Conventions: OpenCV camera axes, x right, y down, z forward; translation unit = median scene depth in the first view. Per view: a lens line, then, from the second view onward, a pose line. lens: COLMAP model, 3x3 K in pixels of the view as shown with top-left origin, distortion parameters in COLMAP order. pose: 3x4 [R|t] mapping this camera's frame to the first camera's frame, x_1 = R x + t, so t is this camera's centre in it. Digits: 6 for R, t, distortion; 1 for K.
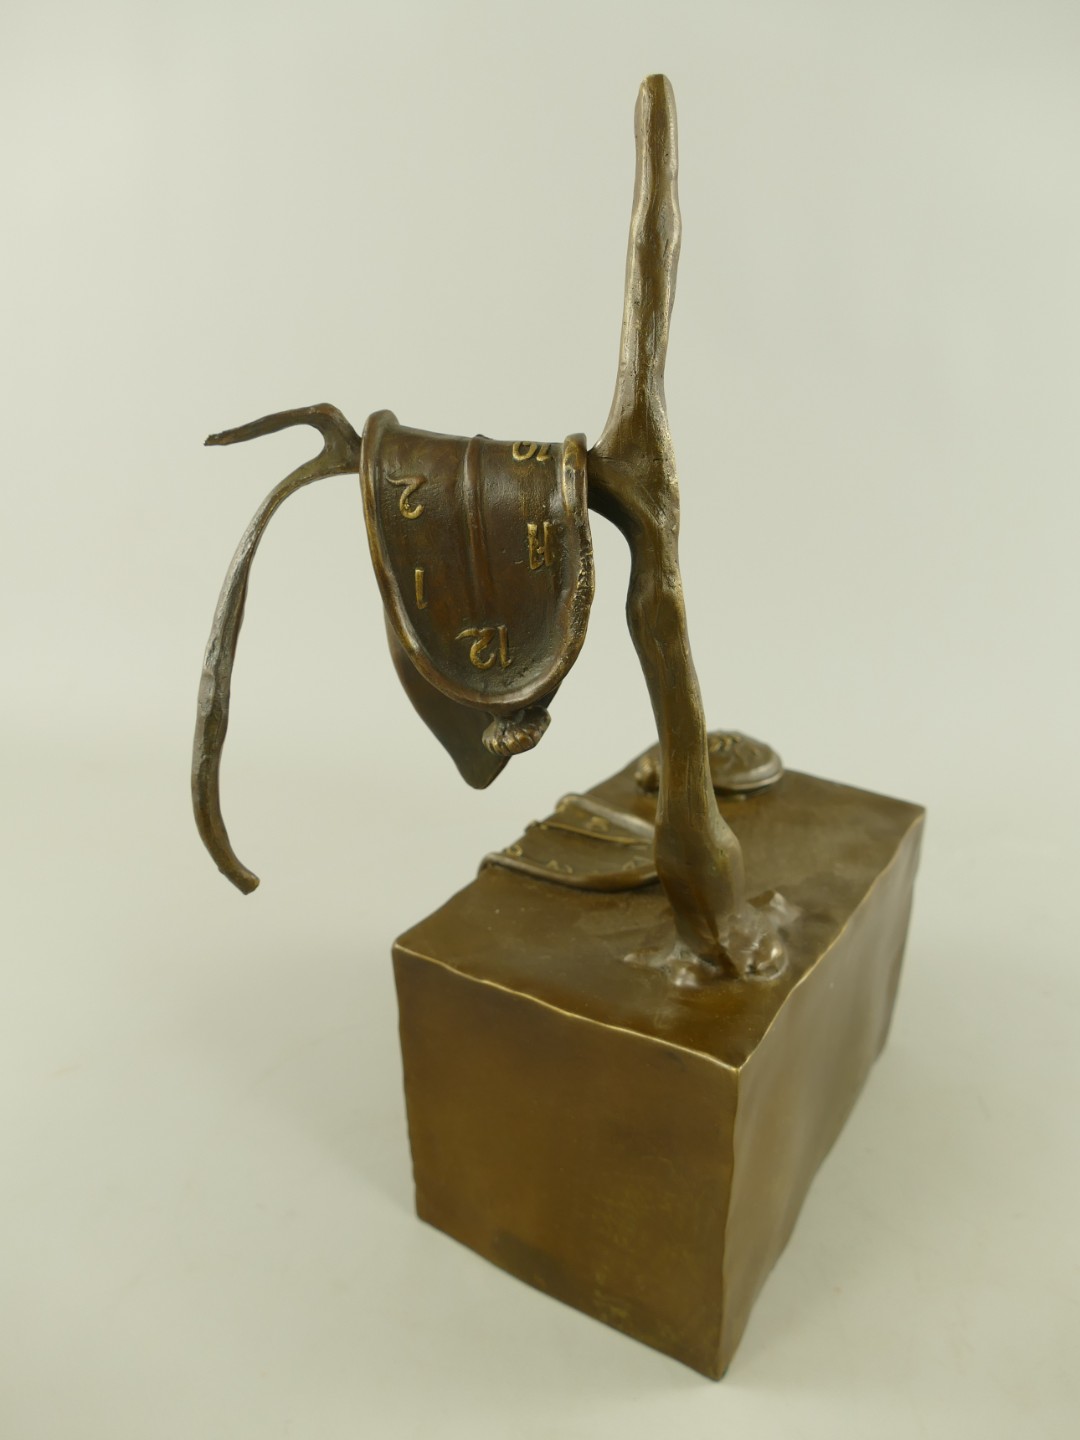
lens RADIAL K [[1203.1, 0, 540.0], [0, 1203.1, 720.0], [0, 0, 1]] dist [0.000269, 0.011748]
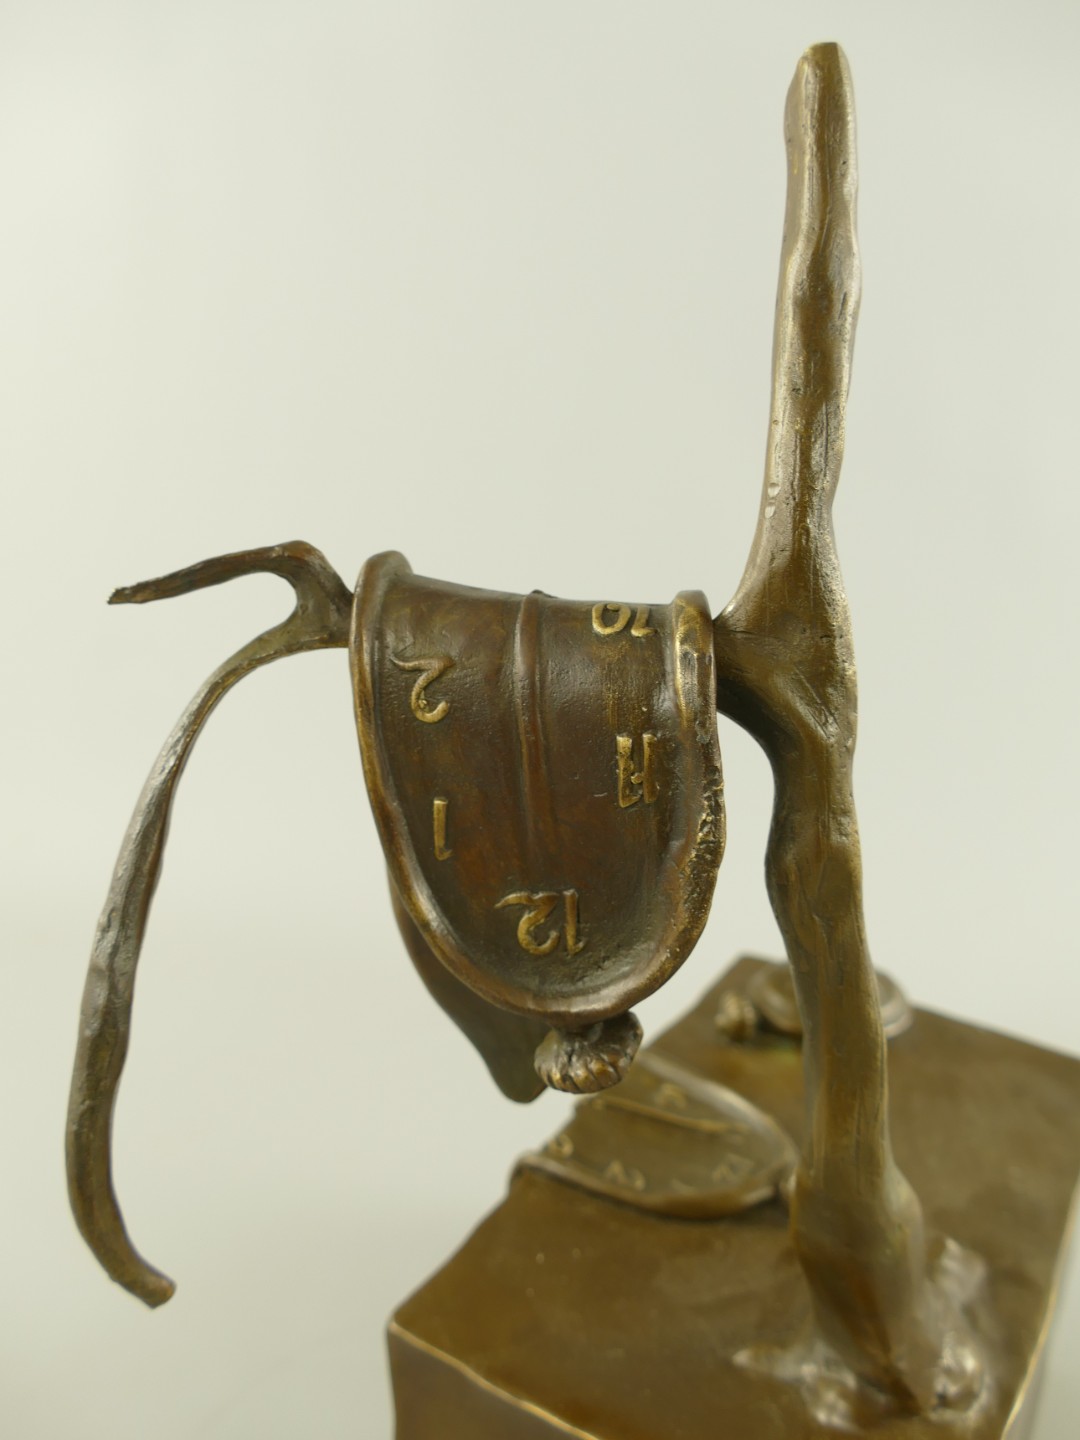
lens RADIAL K [[1203.1, 0, 540.0], [0, 1203.1, 720.0], [0, 0, 1]] dist [0.000269, 0.011748]
pose [[0.999960, 0.008596, -0.002653, -0.046830], [-0.008795, 0.996142, -0.087316, -0.113013], [0.001892, 0.087336, 0.996177, 0.368431]]
